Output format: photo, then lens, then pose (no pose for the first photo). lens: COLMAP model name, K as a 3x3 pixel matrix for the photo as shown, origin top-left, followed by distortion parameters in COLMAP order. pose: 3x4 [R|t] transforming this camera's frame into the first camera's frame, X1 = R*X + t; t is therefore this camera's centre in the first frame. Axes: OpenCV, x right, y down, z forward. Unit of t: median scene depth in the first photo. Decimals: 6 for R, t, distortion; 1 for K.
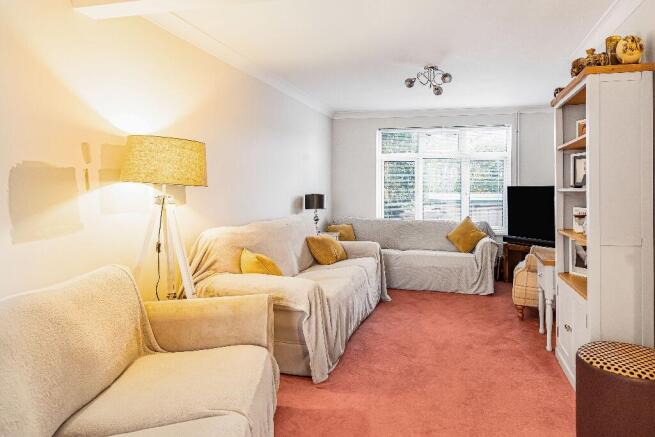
lens RADIAL K [[487.9, 0, 327.7], [0, 487.9, 187.2], [0, 0, 1]] dist [0.033965, 0.000009]
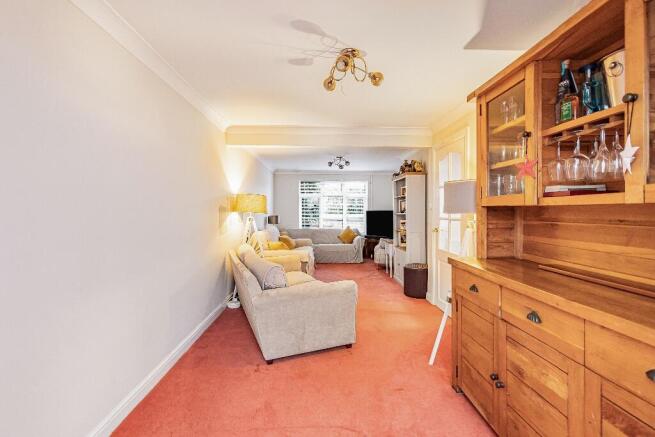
lens RADIAL K [[298.0, 0, 330.0], [0, 298.0, 215.3], [0, 0, 1]] dist [-0.003425, 0.007986]
pose [[0.967884, -0.013670, 0.251027, -0.114240], [0.009674, 0.999806, 0.017145, -0.006398], [-0.251213, -0.014166, 0.967828, -0.191005]]
